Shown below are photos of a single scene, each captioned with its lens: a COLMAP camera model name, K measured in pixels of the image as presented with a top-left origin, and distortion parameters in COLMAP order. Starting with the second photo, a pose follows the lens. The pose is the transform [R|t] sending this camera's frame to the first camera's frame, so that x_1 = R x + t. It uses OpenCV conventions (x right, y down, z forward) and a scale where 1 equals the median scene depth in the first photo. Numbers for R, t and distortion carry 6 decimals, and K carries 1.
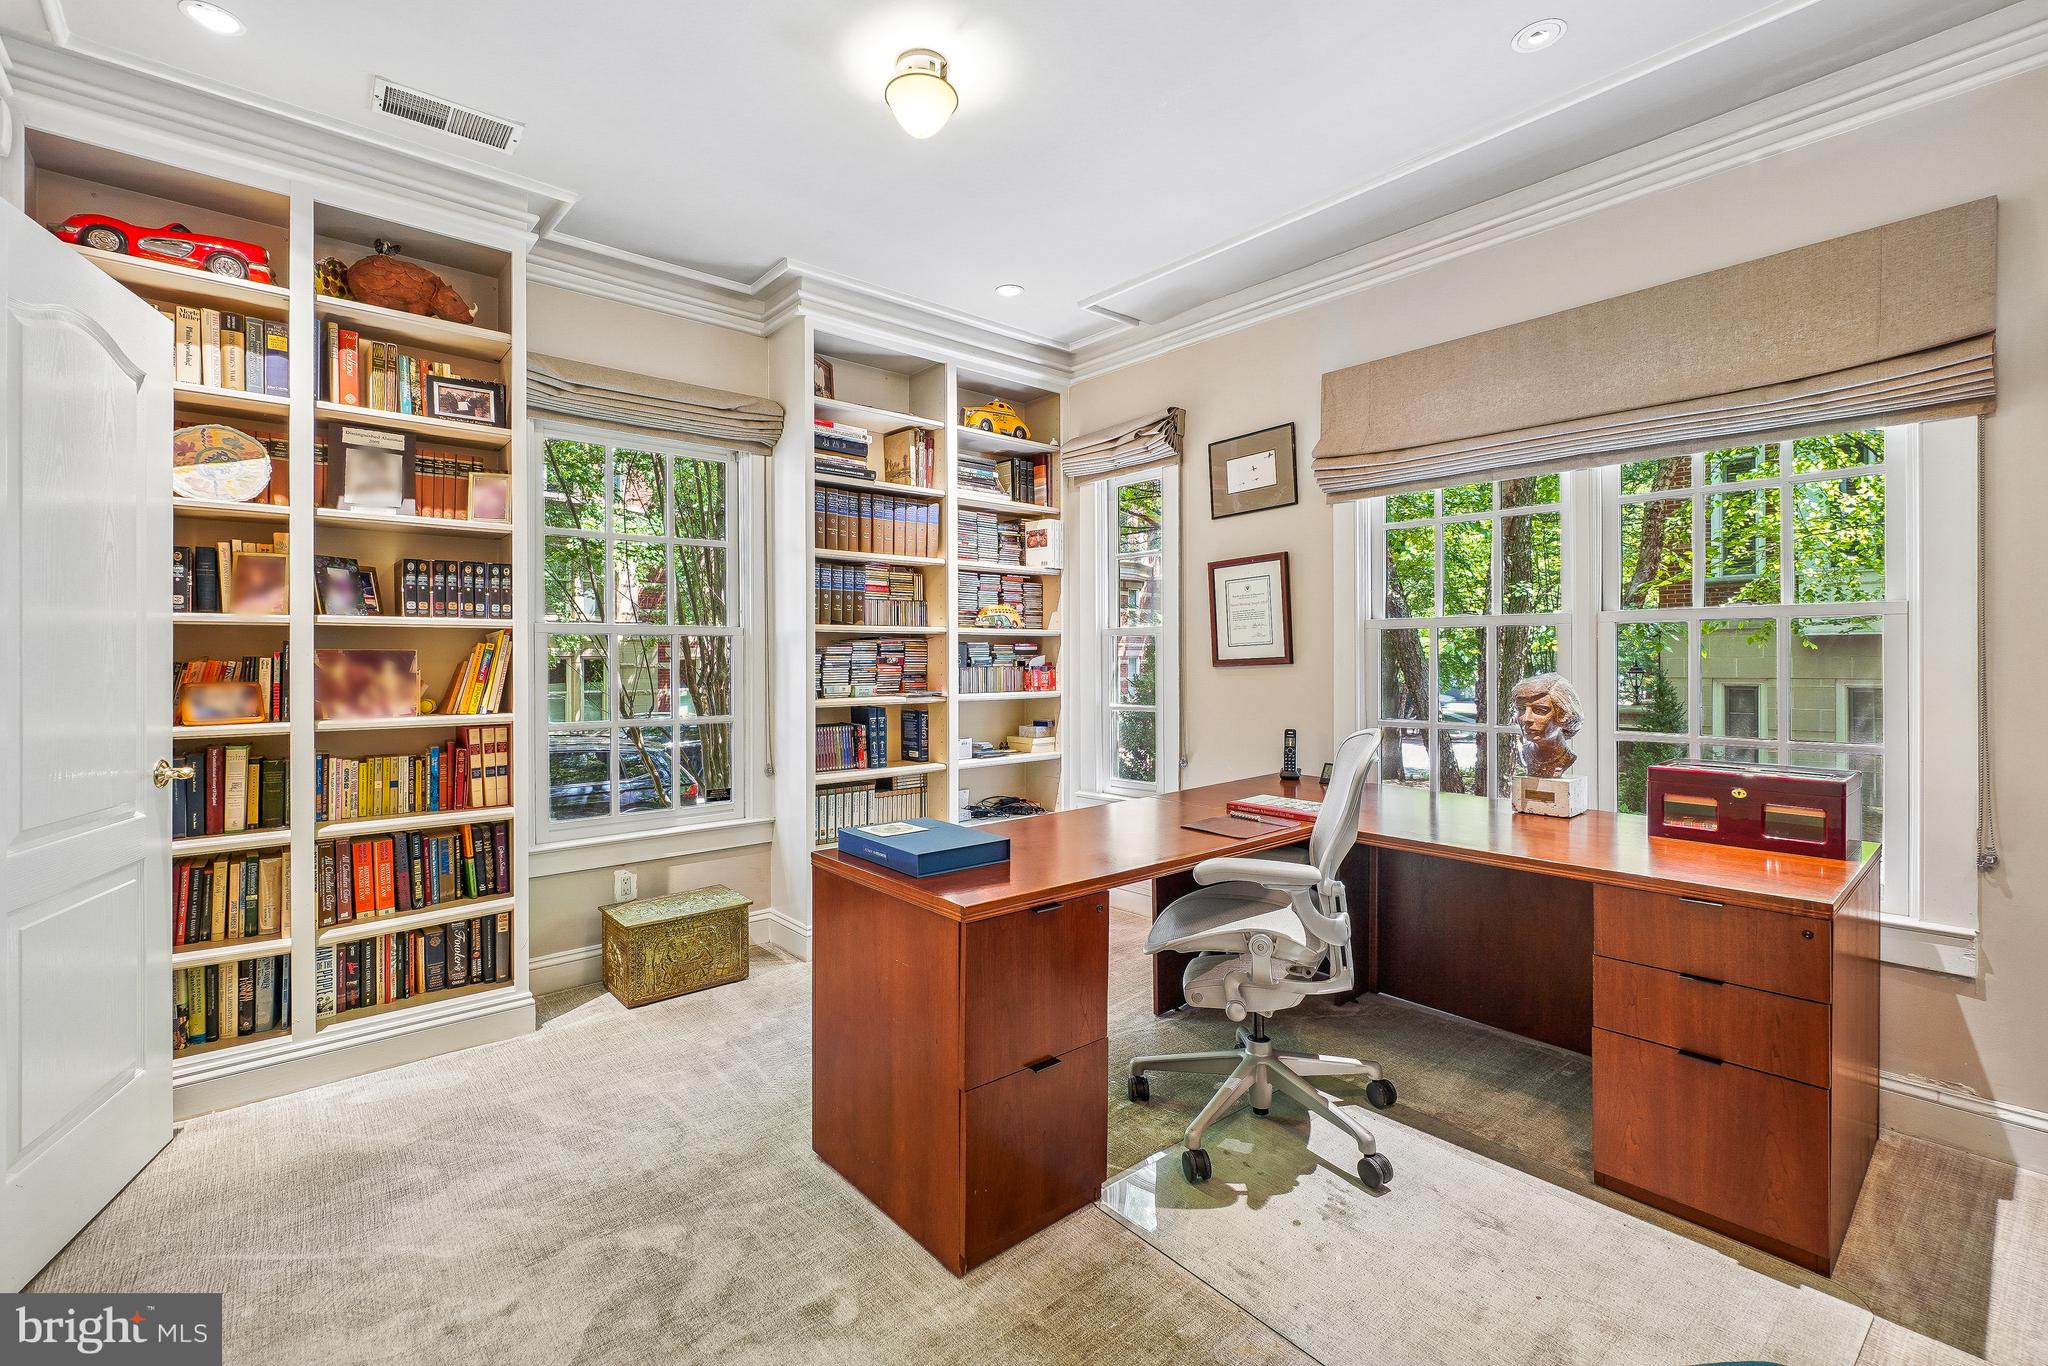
lens RADIAL K [[887.1, 0, 1028.8], [0, 887.1, 660.2], [0, 0, 1]] dist [0.000737, 0.000019]
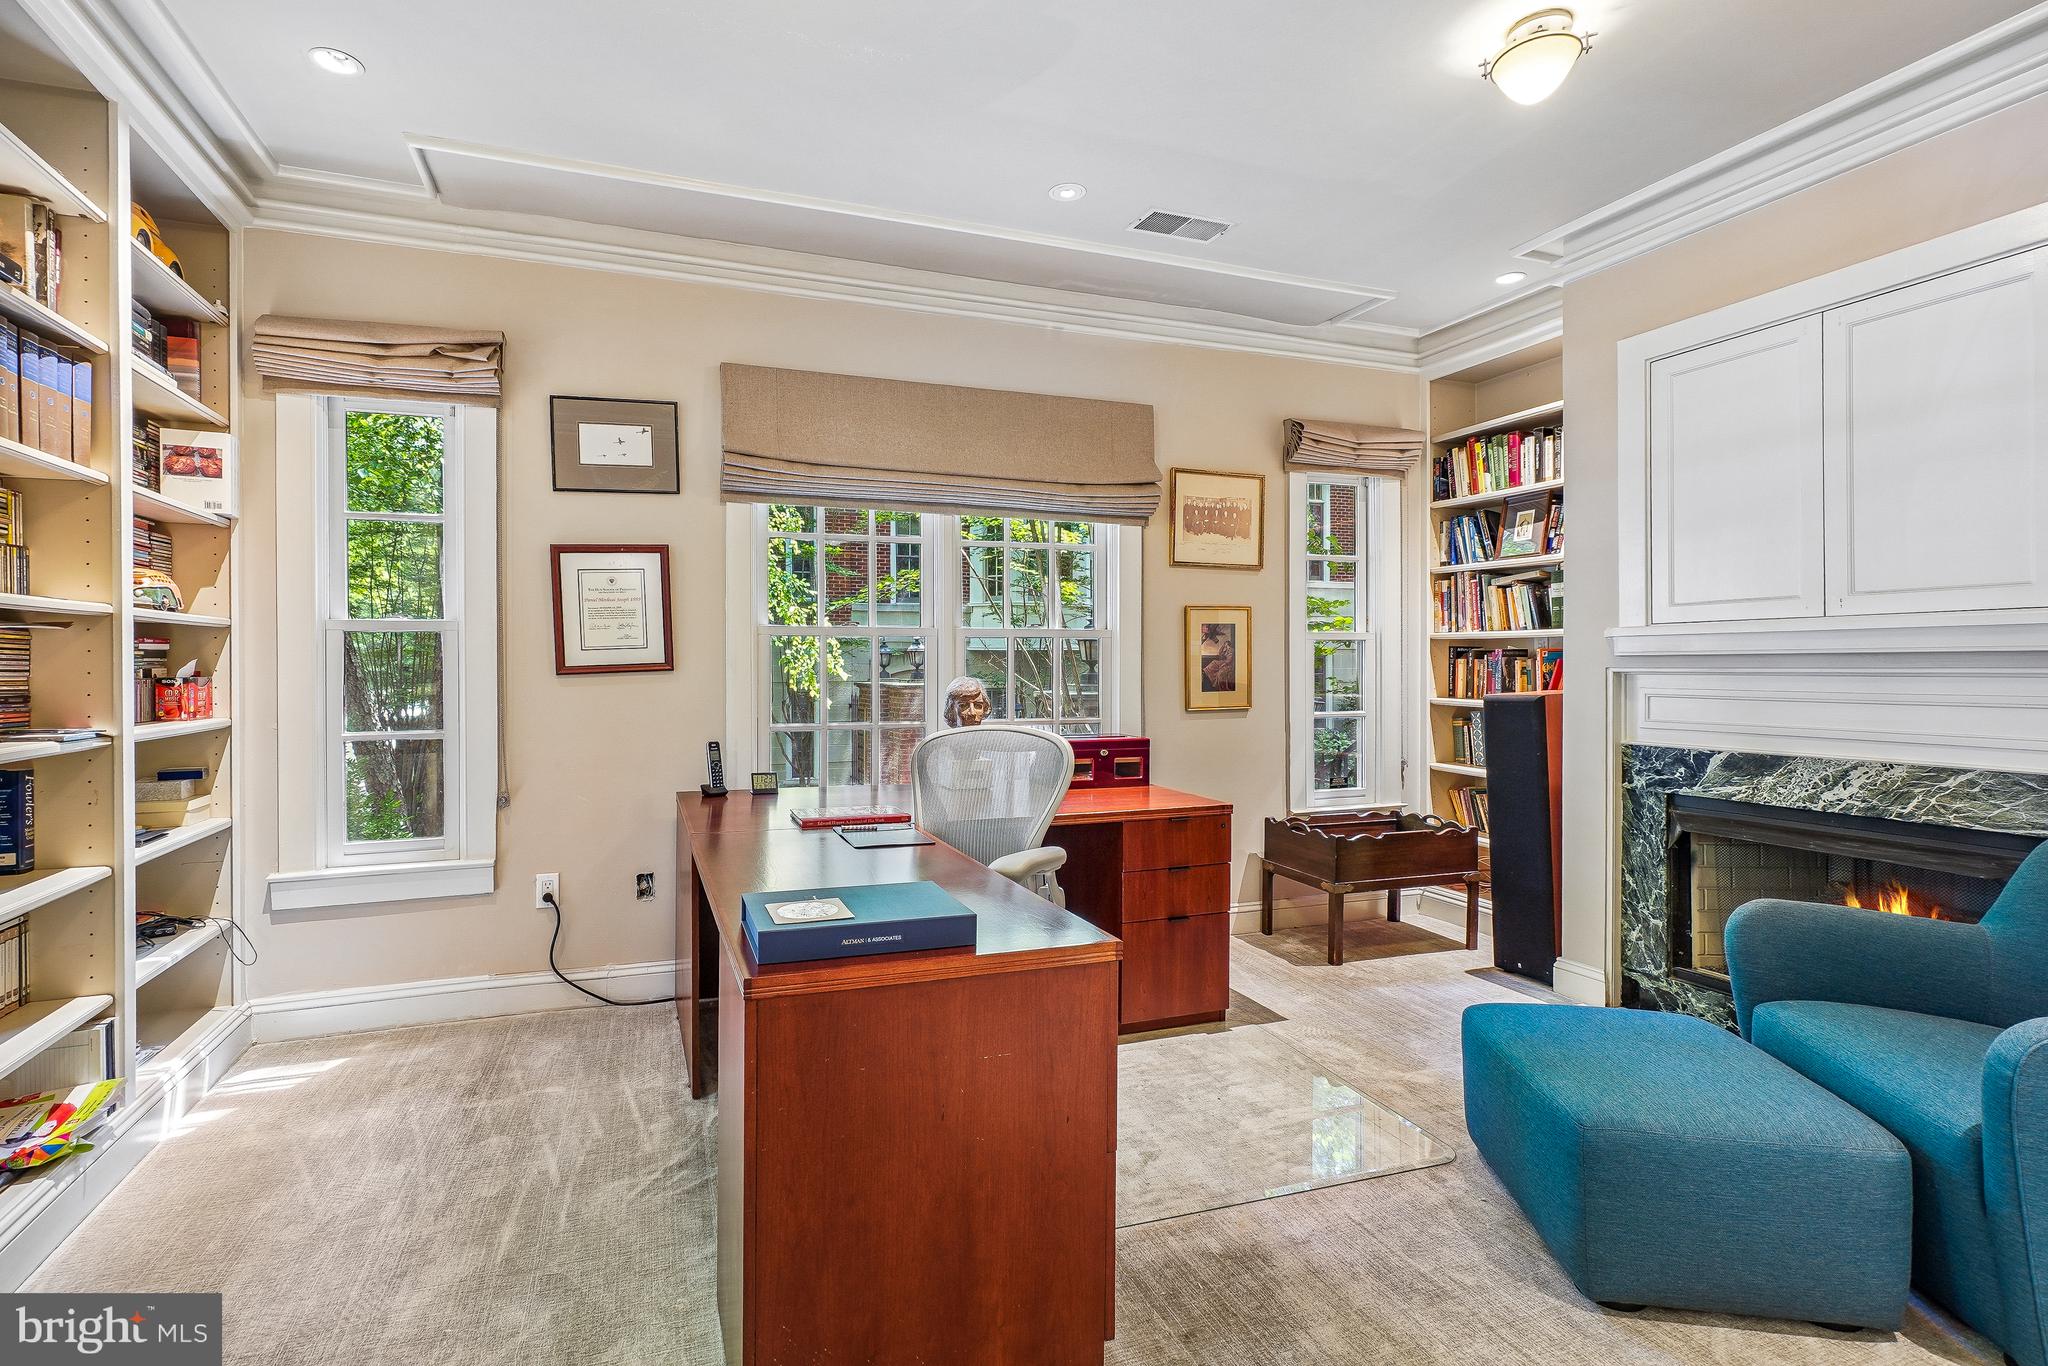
lens RADIAL K [[903.4, 0, 1023.5], [0, 903.4, 672.8], [0, 0, 1]] dist [0.000340, 0.000309]
pose [[0.386236, -0.005342, 0.922385, -0.388400], [0.004182, 0.999983, 0.004040, 0.003919], [-0.922391, 0.002297, 0.386251, 0.301745]]
